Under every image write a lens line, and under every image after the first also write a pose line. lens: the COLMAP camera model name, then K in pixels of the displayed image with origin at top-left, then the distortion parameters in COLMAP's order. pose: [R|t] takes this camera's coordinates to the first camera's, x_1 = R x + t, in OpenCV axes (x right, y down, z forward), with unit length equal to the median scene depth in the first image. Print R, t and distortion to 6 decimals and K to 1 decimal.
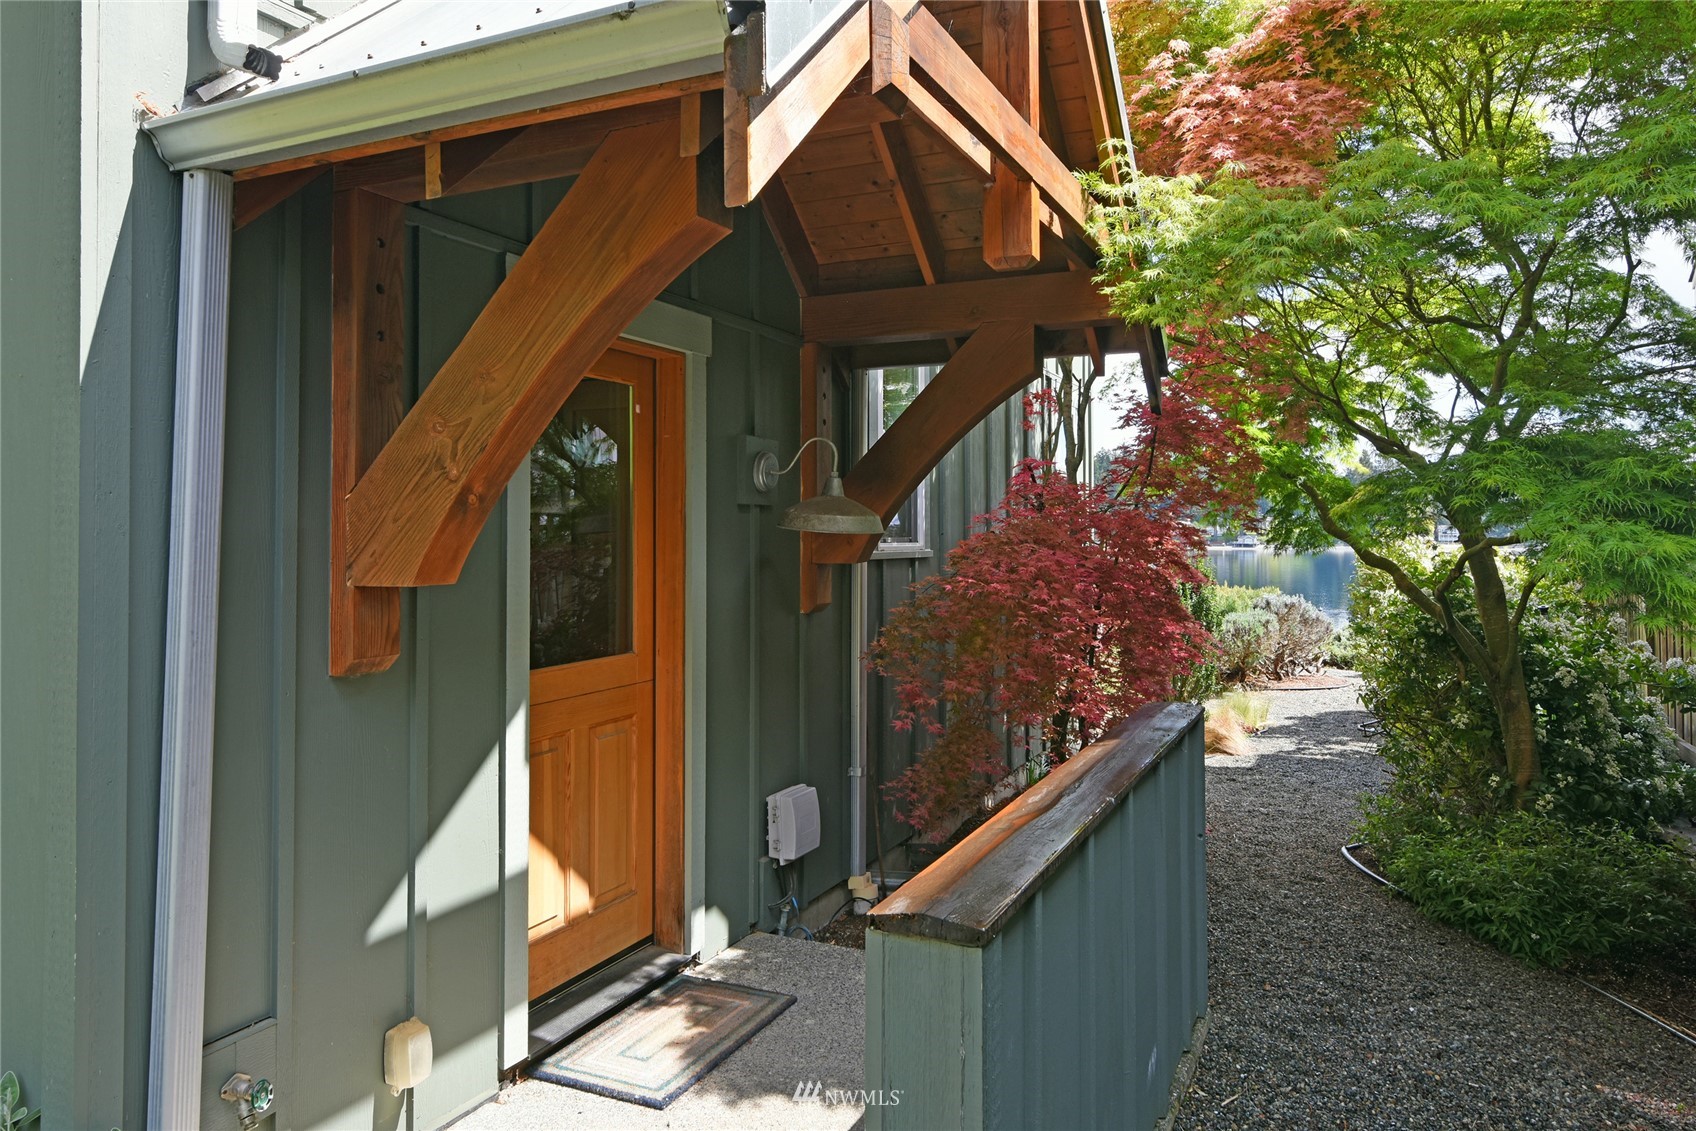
lens RADIAL K [[1118.7, 0, 849.5], [0, 1118.7, 504.7], [0, 0, 1]] dist [-0.000383, 0.000104]
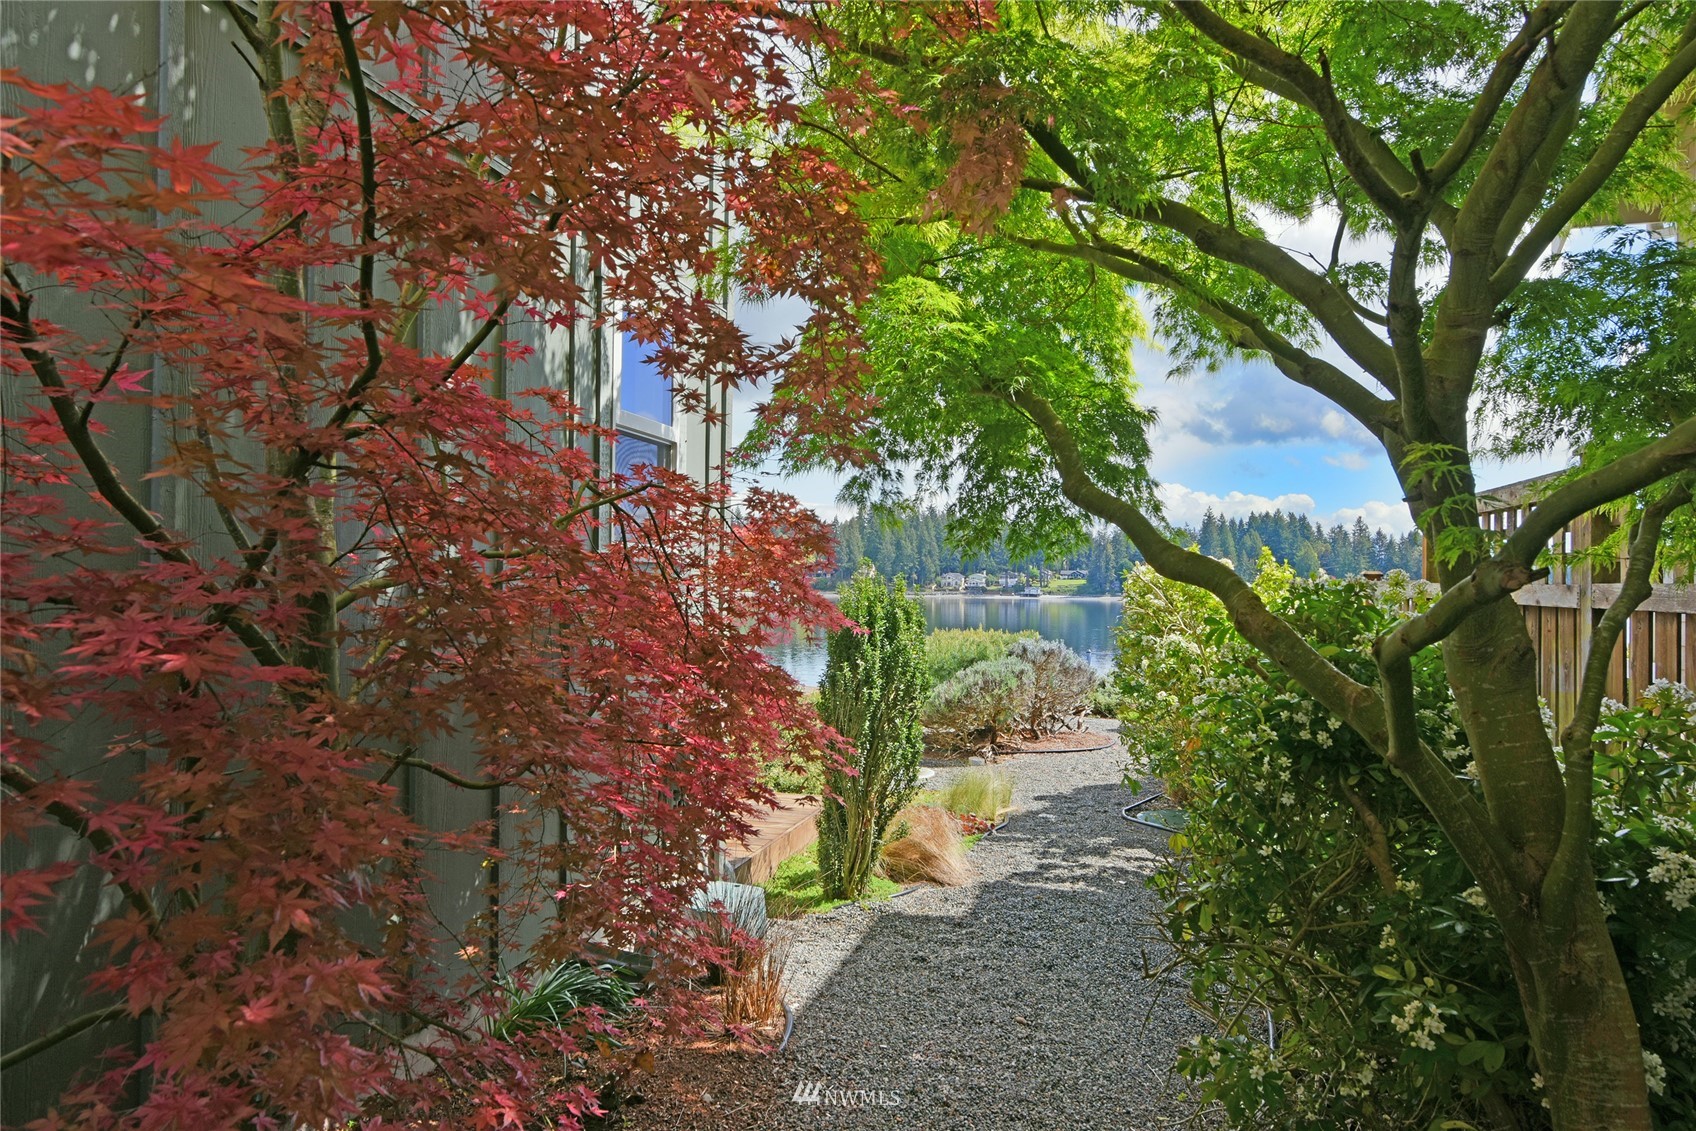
lens RADIAL K [[1090.2, 0, 848.0], [0, 1090.2, 565.5], [0, 0, 1]] dist [-0.000154, -0.000240]
pose [[0.983839, 0.014797, 0.178444, 0.111307], [-0.017376, 0.999766, 0.012899, 0.018806], [-0.178212, -0.015791, 0.983865, 0.250405]]
